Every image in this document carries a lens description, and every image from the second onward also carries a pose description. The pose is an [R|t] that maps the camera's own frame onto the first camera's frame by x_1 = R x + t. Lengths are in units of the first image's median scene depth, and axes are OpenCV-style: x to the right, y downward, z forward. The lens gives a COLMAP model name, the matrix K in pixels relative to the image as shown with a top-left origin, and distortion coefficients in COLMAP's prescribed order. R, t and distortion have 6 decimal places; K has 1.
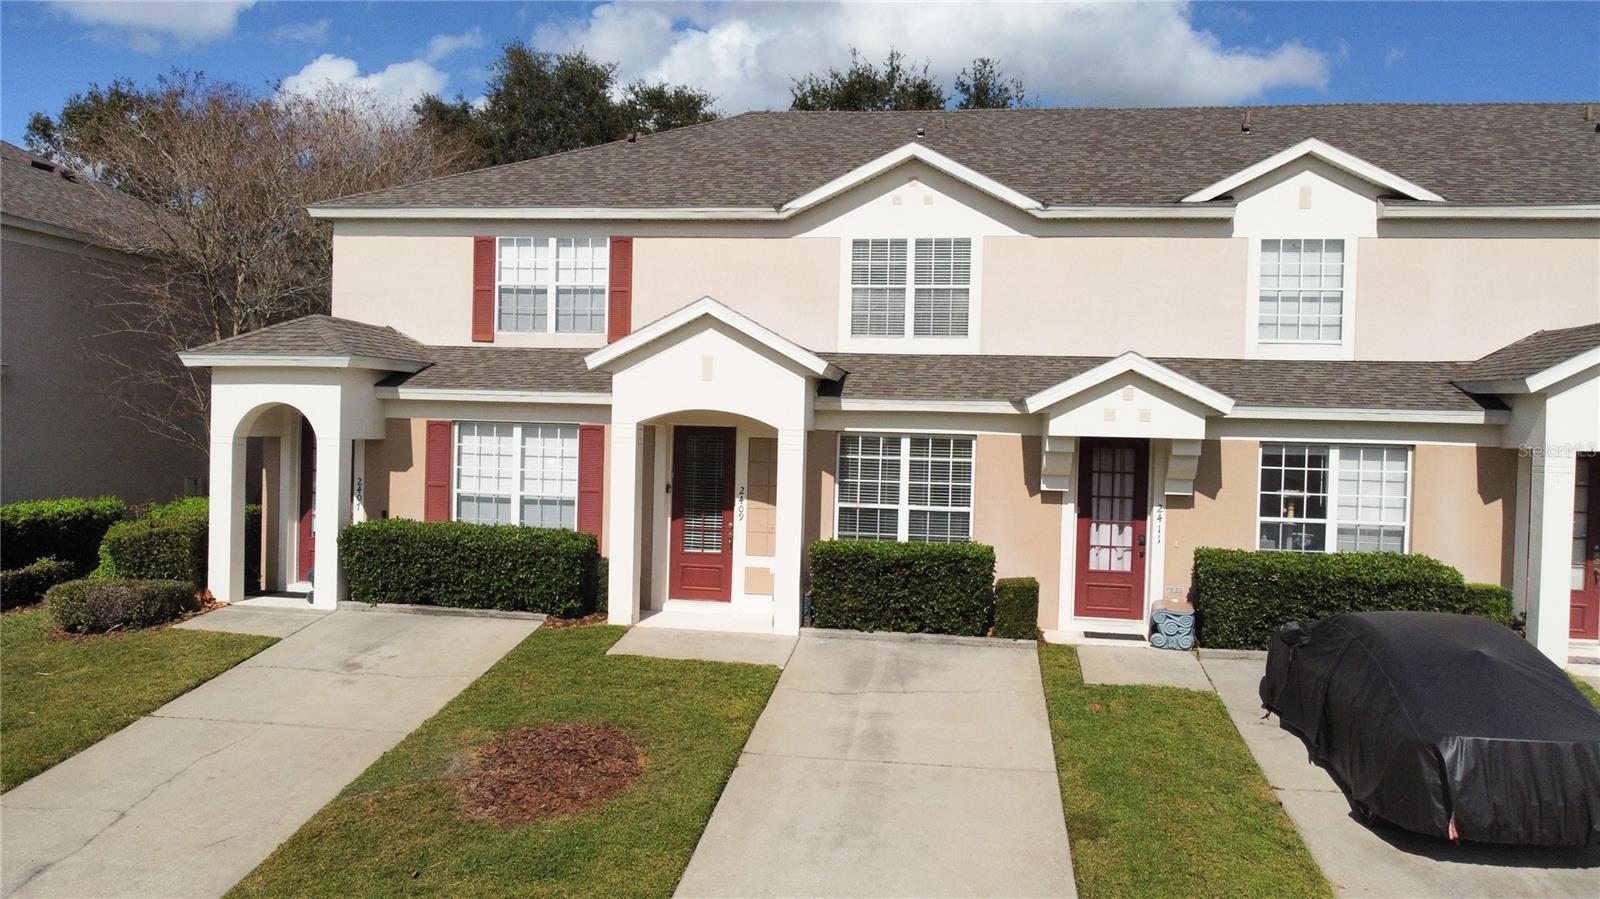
lens RADIAL K [[1217.8, 0, 798.9], [0, 1217.8, 456.9], [0, 0, 1]] dist [0.000713, -0.005502]
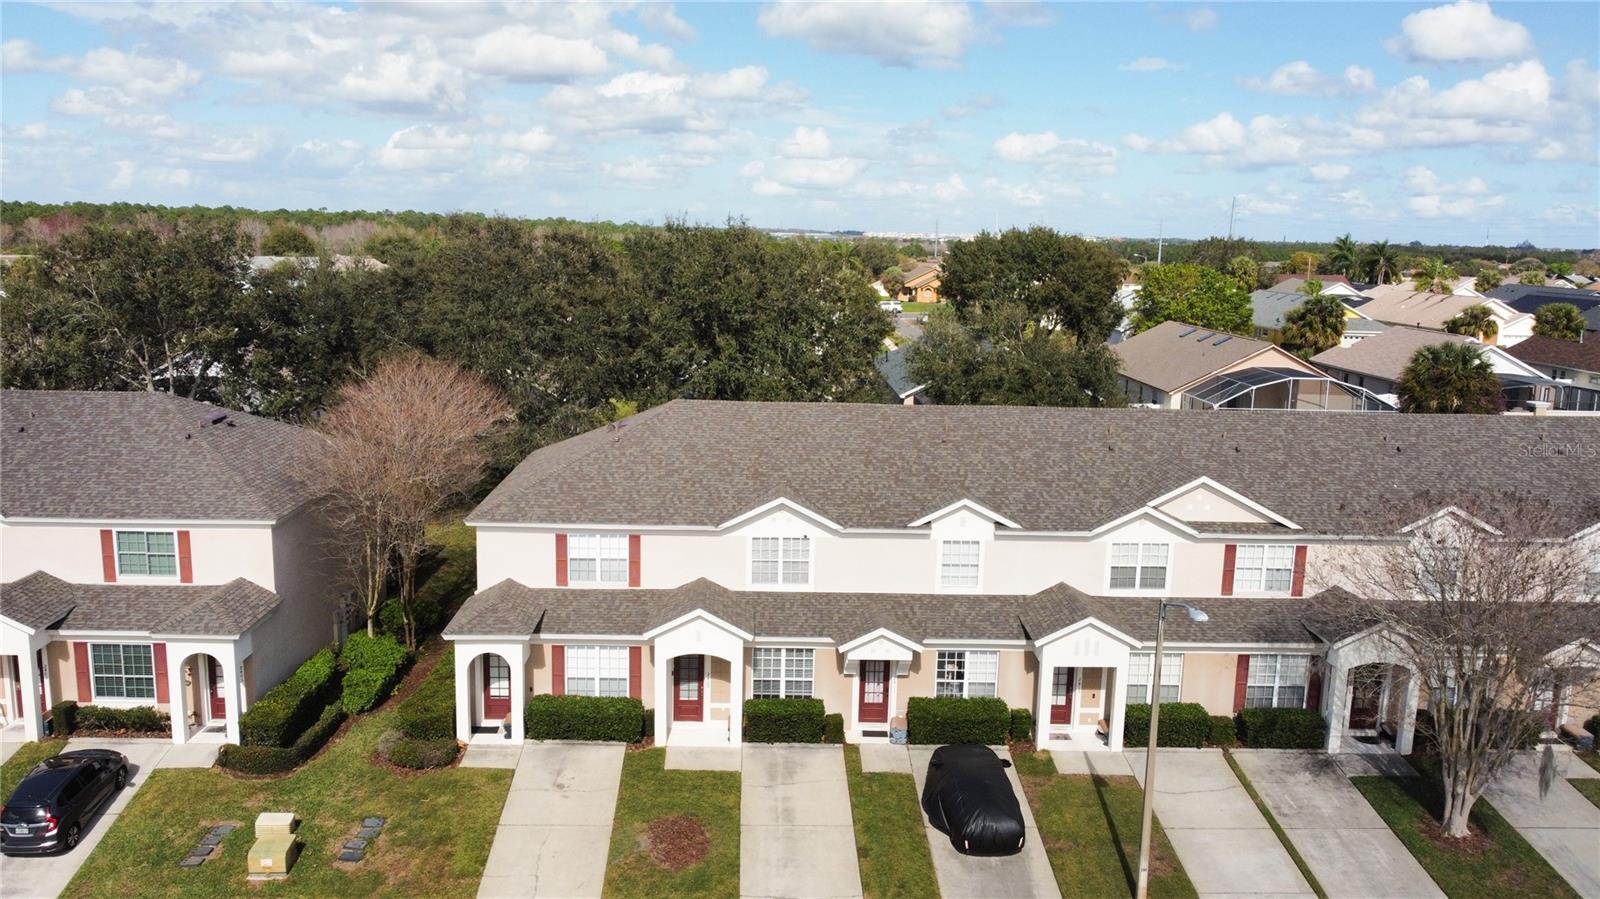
lens RADIAL K [[1248.5, 0, 798.0], [0, 1248.5, 465.6], [0, 0, 1]] dist [0.000449, -0.008946]
pose [[0.983403, -0.035402, 0.177947, -0.276527], [0.003352, 0.984156, 0.177272, -0.742882], [-0.181403, -0.173734, 0.967941, -1.130613]]
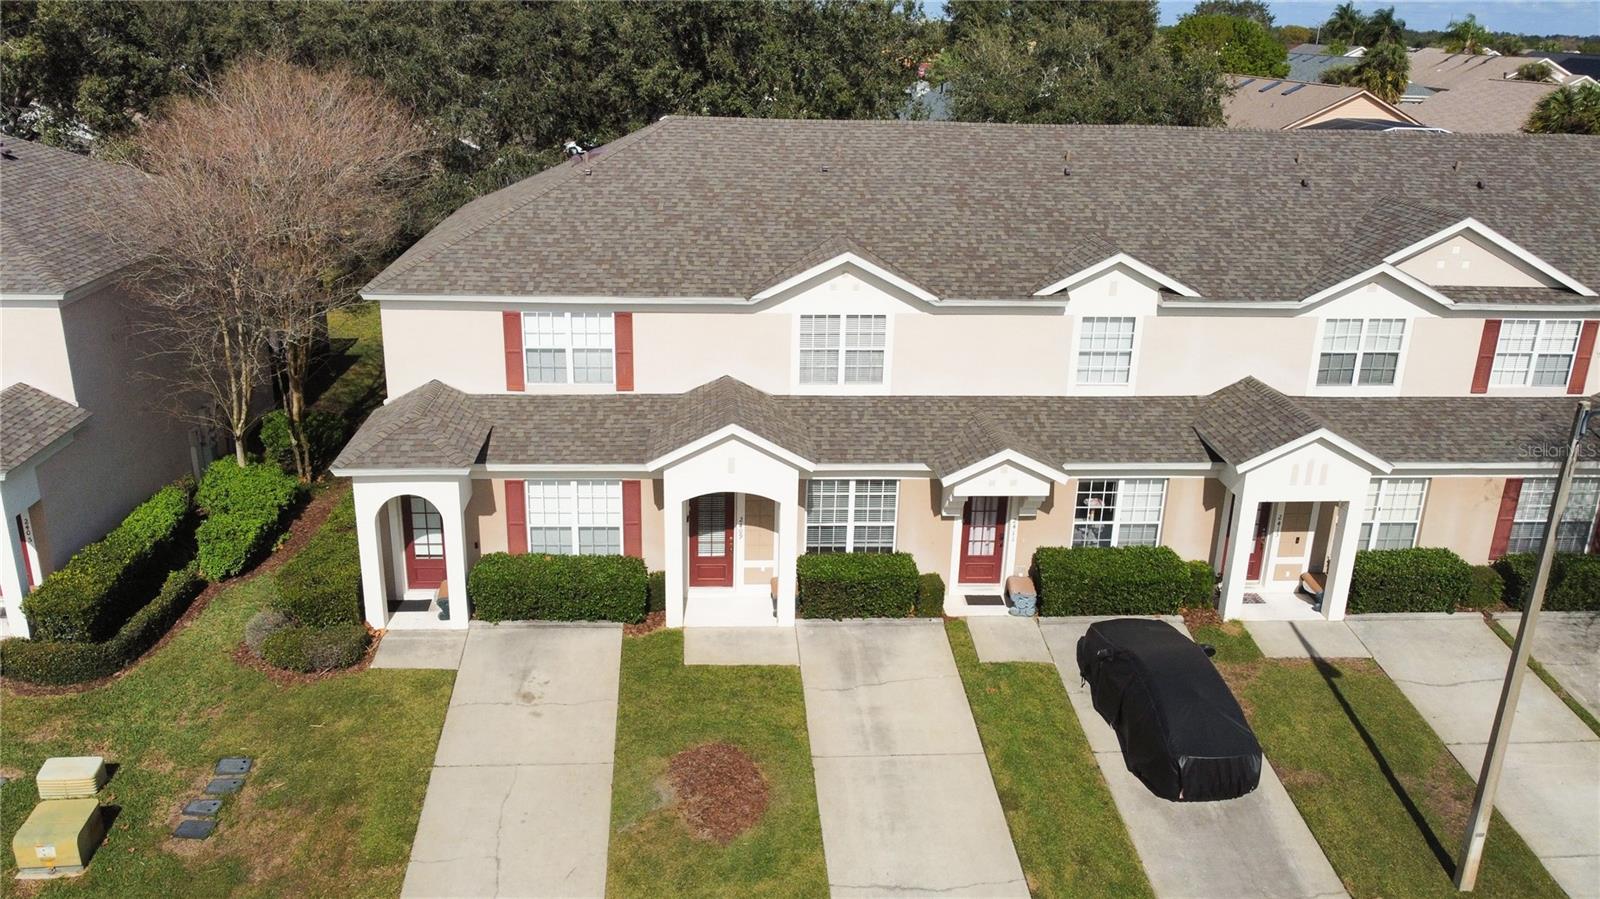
lens RADIAL K [[1248.5, 0, 798.0], [0, 1248.5, 465.6], [0, 0, 1]] dist [0.000449, -0.008946]
pose [[0.974764, -0.076376, 0.209765, -0.293706], [0.002600, 0.943473, 0.331440, -0.535828], [-0.223221, -0.322531, 0.919862, -0.371303]]
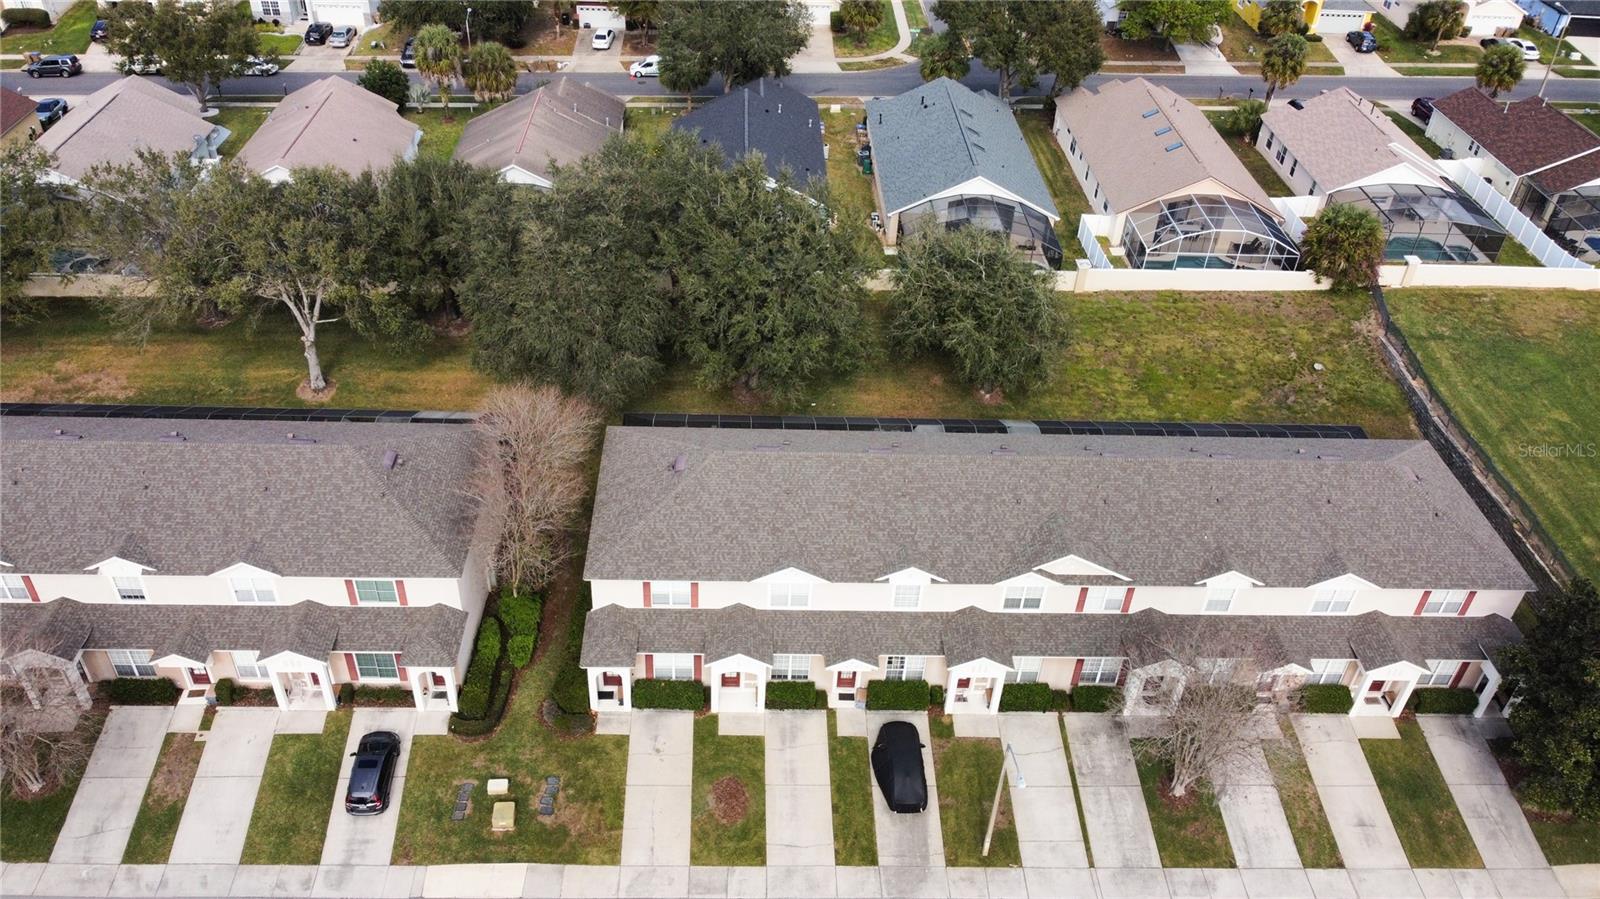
lens RADIAL K [[1217.8, 0, 798.9], [0, 1217.8, 456.9], [0, 0, 1]] dist [0.000713, -0.005502]
pose [[0.983359, -0.094602, 0.155096, -0.377527], [-0.019077, 0.795229, 0.606010, -2.585523], [-0.180666, -0.598884, 0.780191, -1.385969]]
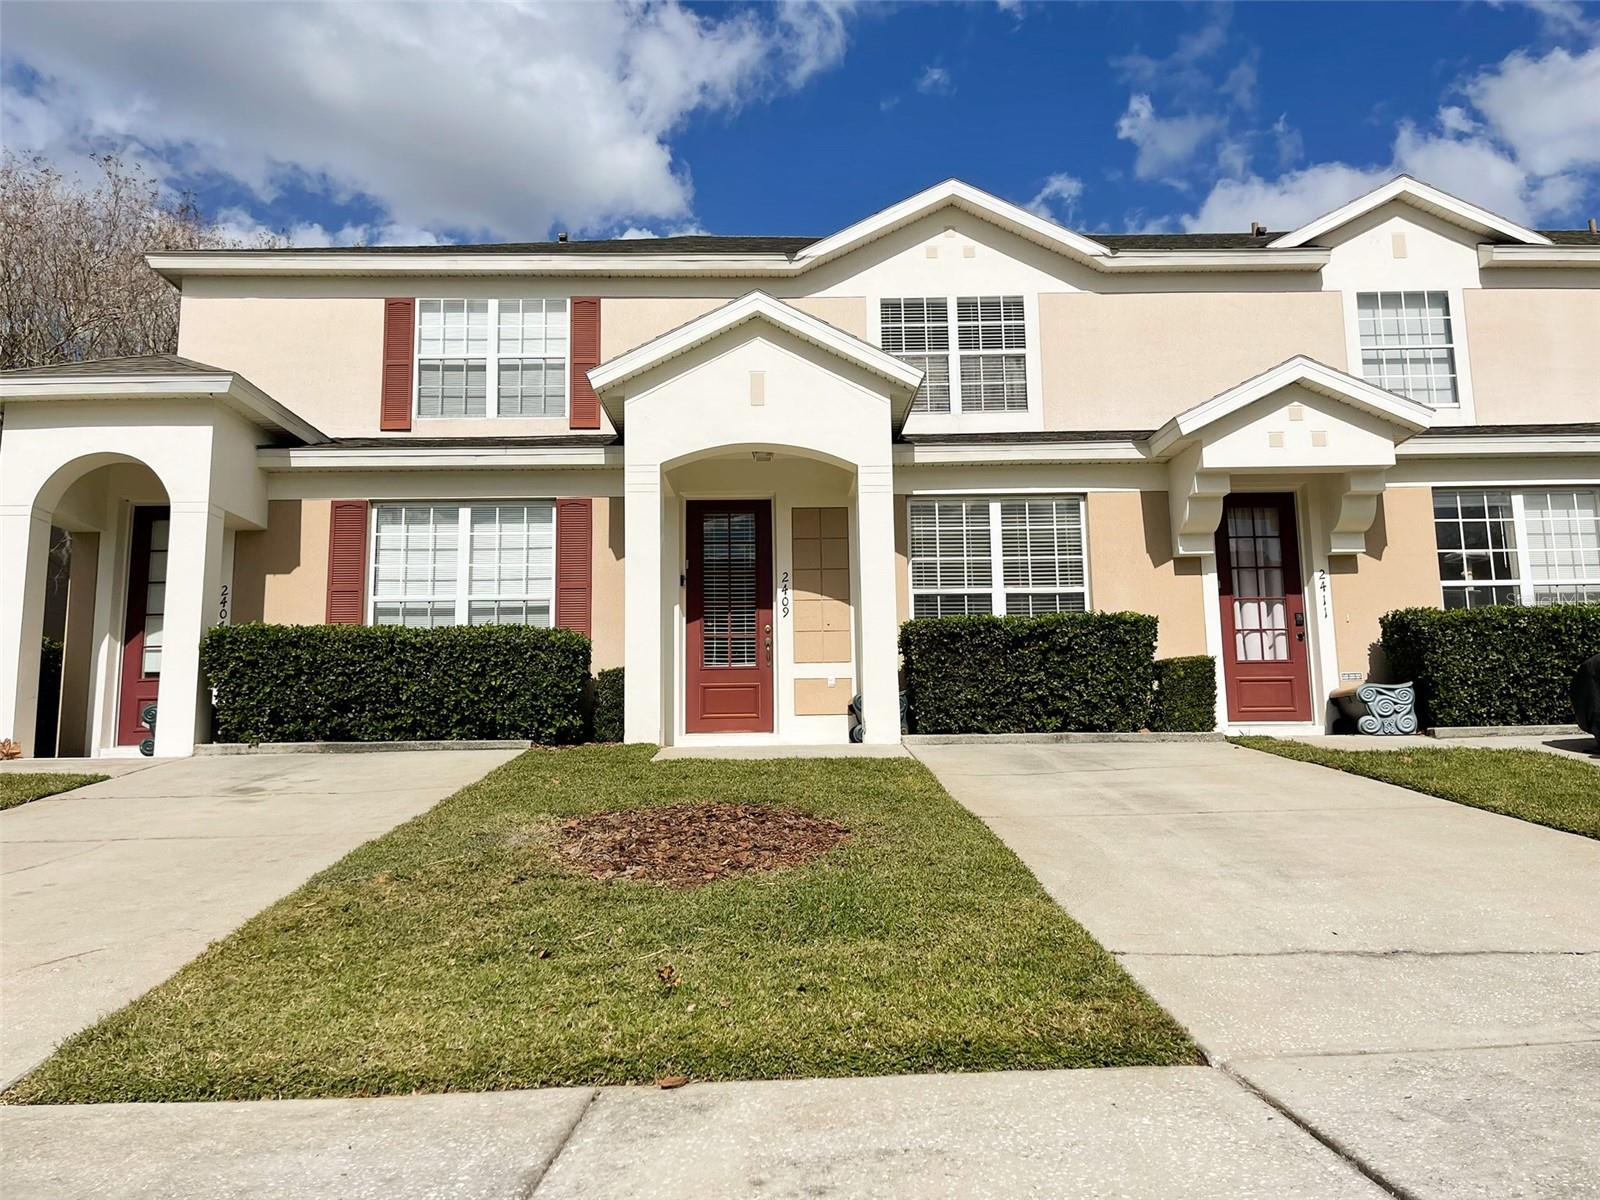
lens RADIAL K [[1215.3, 0, 819.8], [0, 1215.3, 579.8], [0, 0, 1]] dist [0.036408, -0.004555]
pose [[0.982981, -0.016692, 0.182948, -0.165305], [0.048775, 0.983836, -0.172302, 0.161744], [-0.177115, 0.178293, 0.967906, 0.279573]]
